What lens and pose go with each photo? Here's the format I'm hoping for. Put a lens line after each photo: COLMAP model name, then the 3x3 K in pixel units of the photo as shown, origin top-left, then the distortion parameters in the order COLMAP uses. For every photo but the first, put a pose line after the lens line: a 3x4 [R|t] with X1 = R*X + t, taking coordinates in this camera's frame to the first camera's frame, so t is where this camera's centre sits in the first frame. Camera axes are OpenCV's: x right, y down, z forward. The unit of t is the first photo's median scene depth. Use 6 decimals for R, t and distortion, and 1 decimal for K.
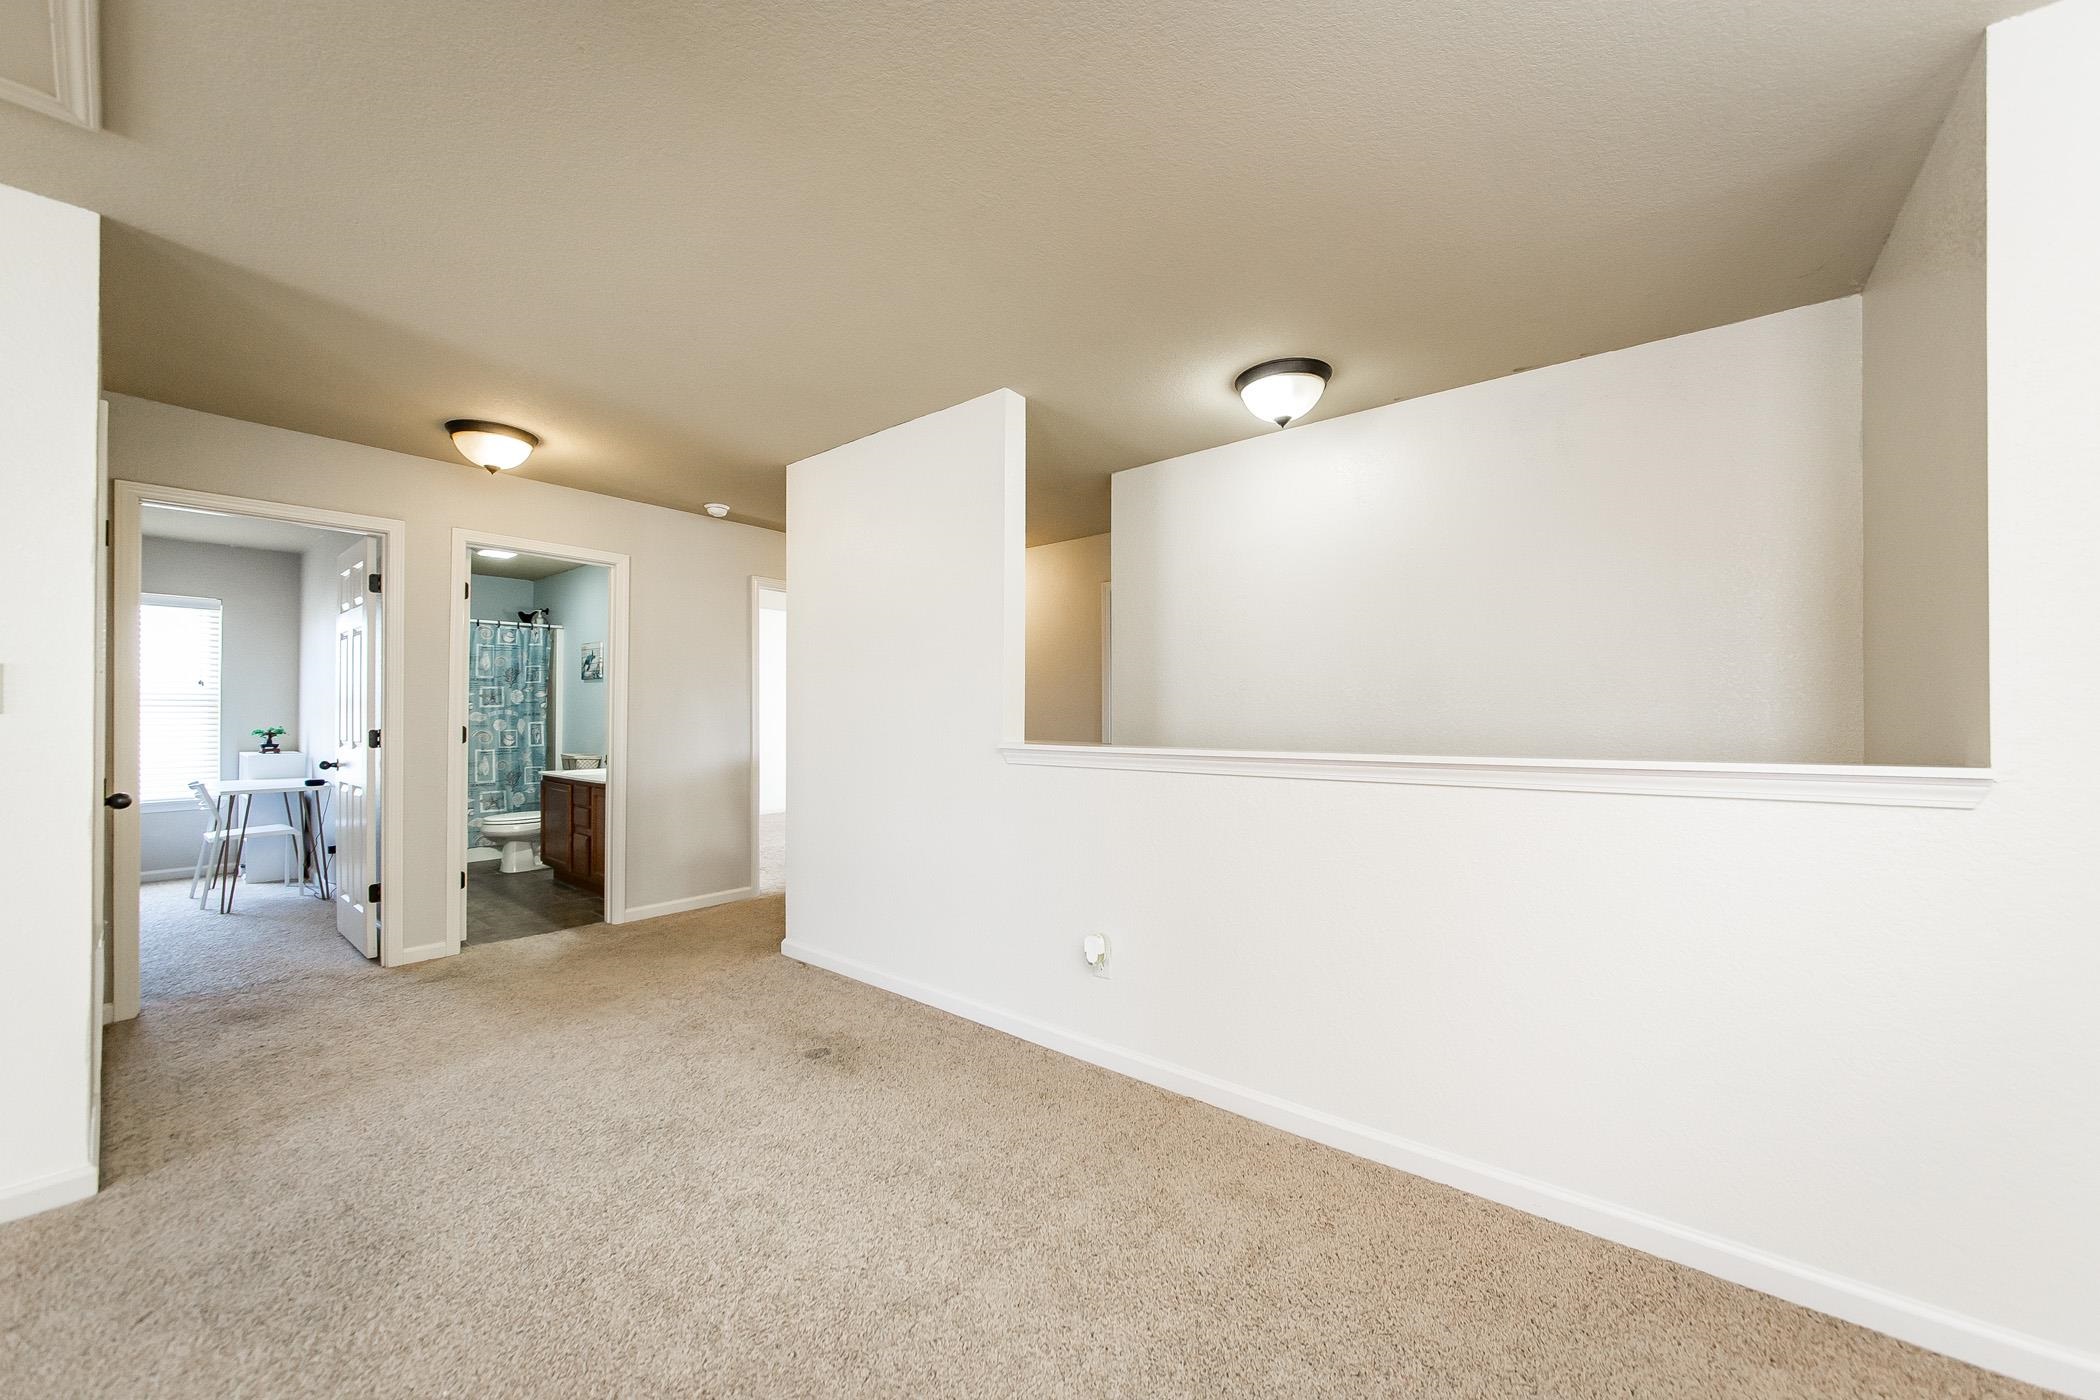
lens RADIAL K [[749.6, 0, 1050.6], [0, 749.6, 707.3], [0, 0, 1]] dist [0.002983, 0.000314]
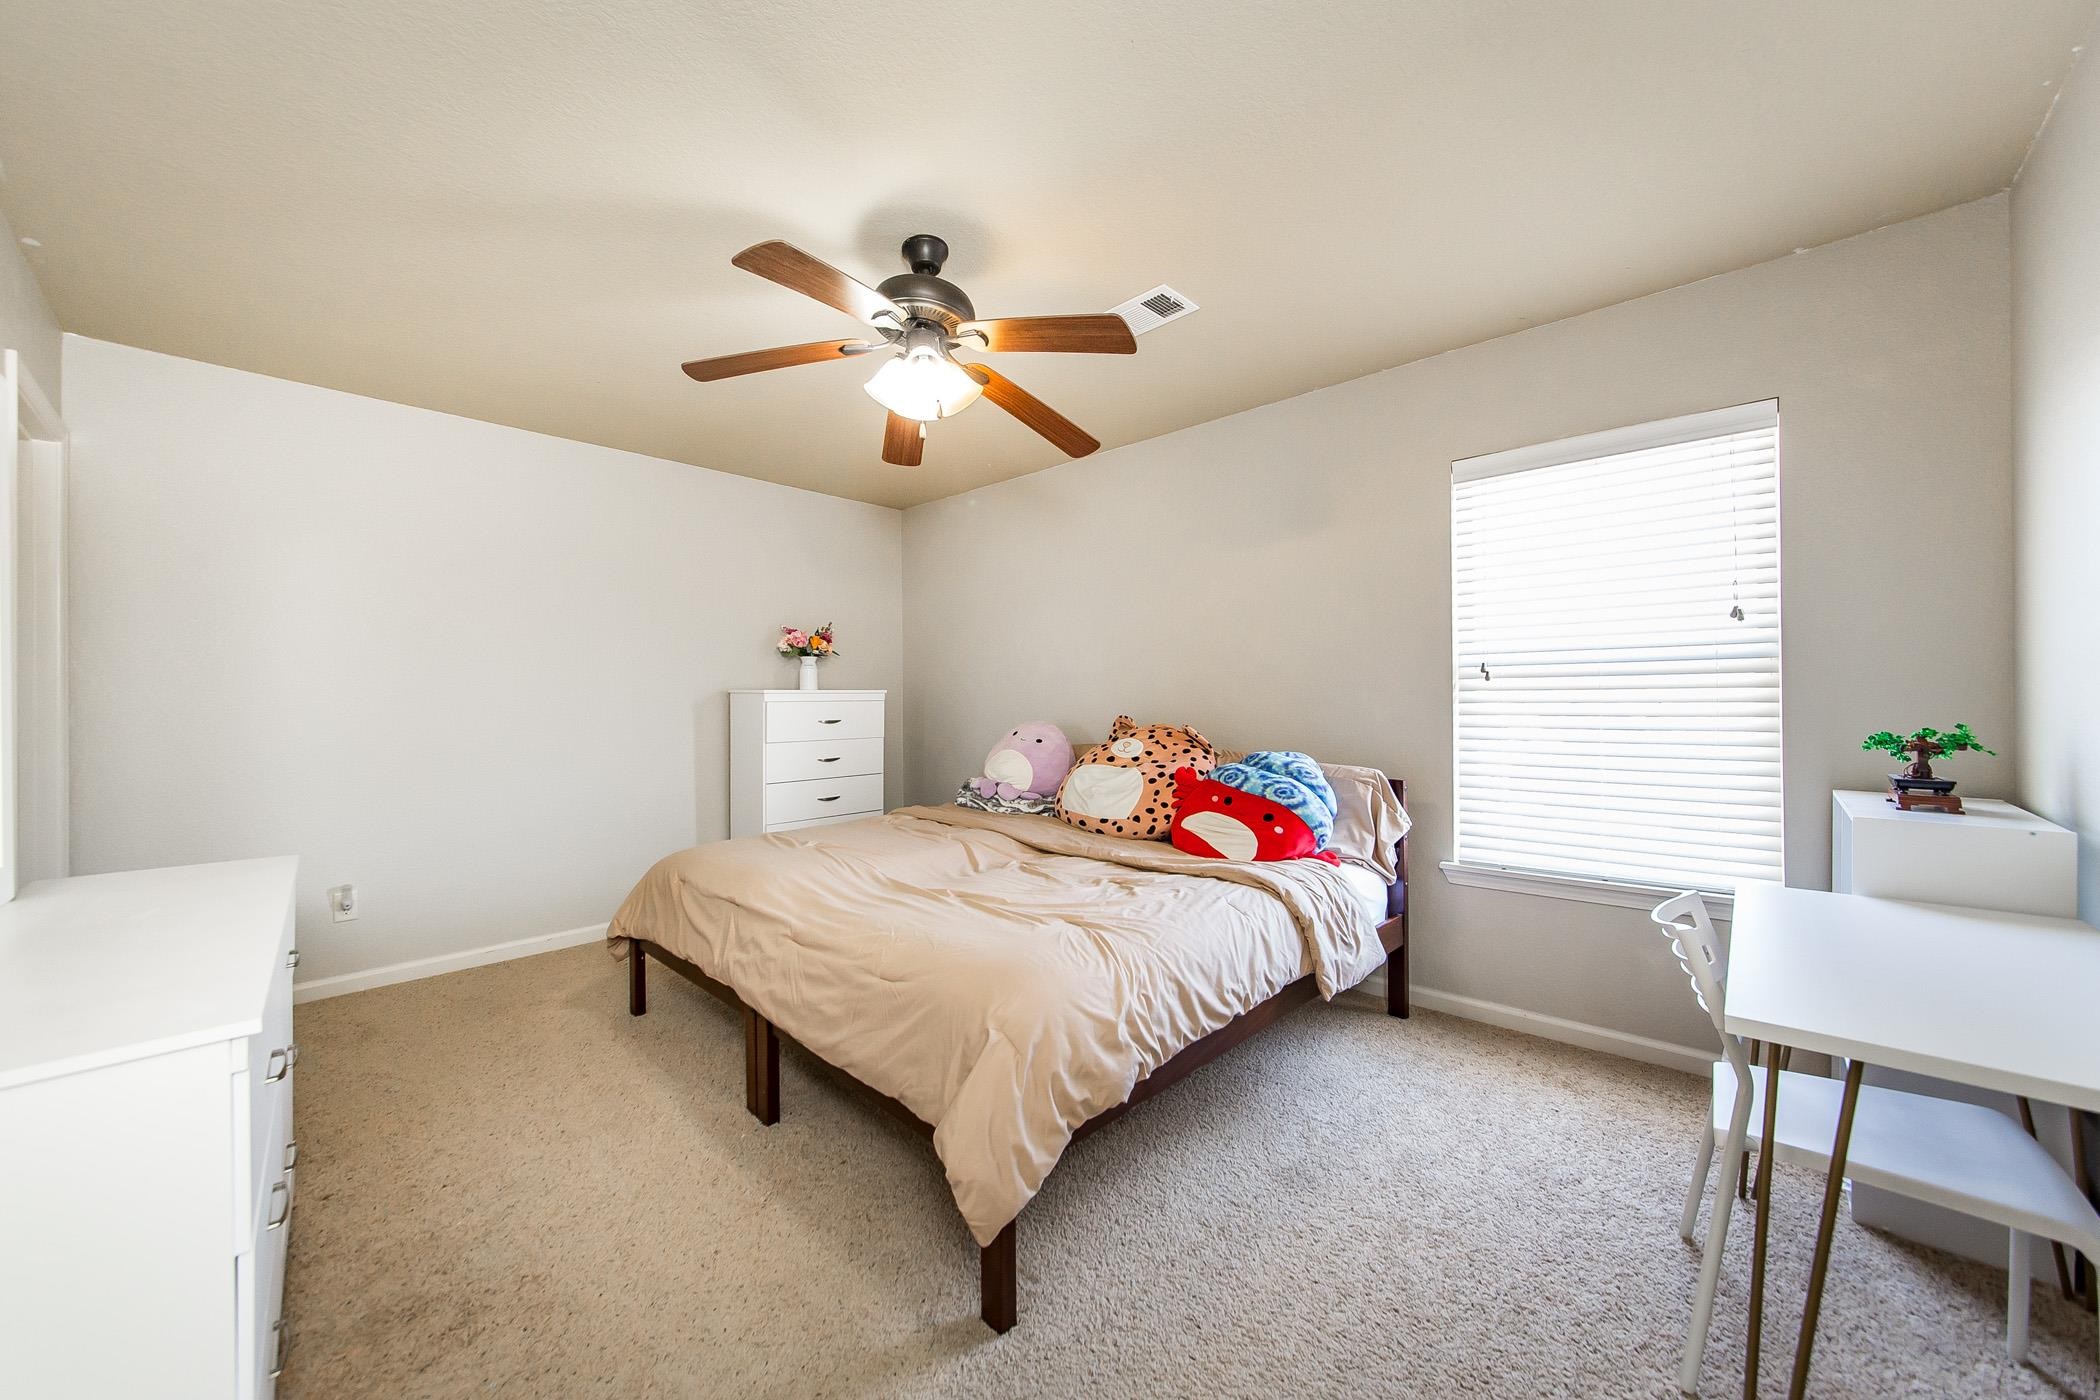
lens RADIAL K [[749.6, 0, 1054.4], [0, 749.6, 706.6], [0, 0, 1]] dist [0.002983, 0.000314]
pose [[-0.060534, -0.003474, -0.998160, -1.067869], [0.017869, 0.999830, -0.004563, 0.020251], [0.998006, -0.018112, -0.060461, 0.999574]]
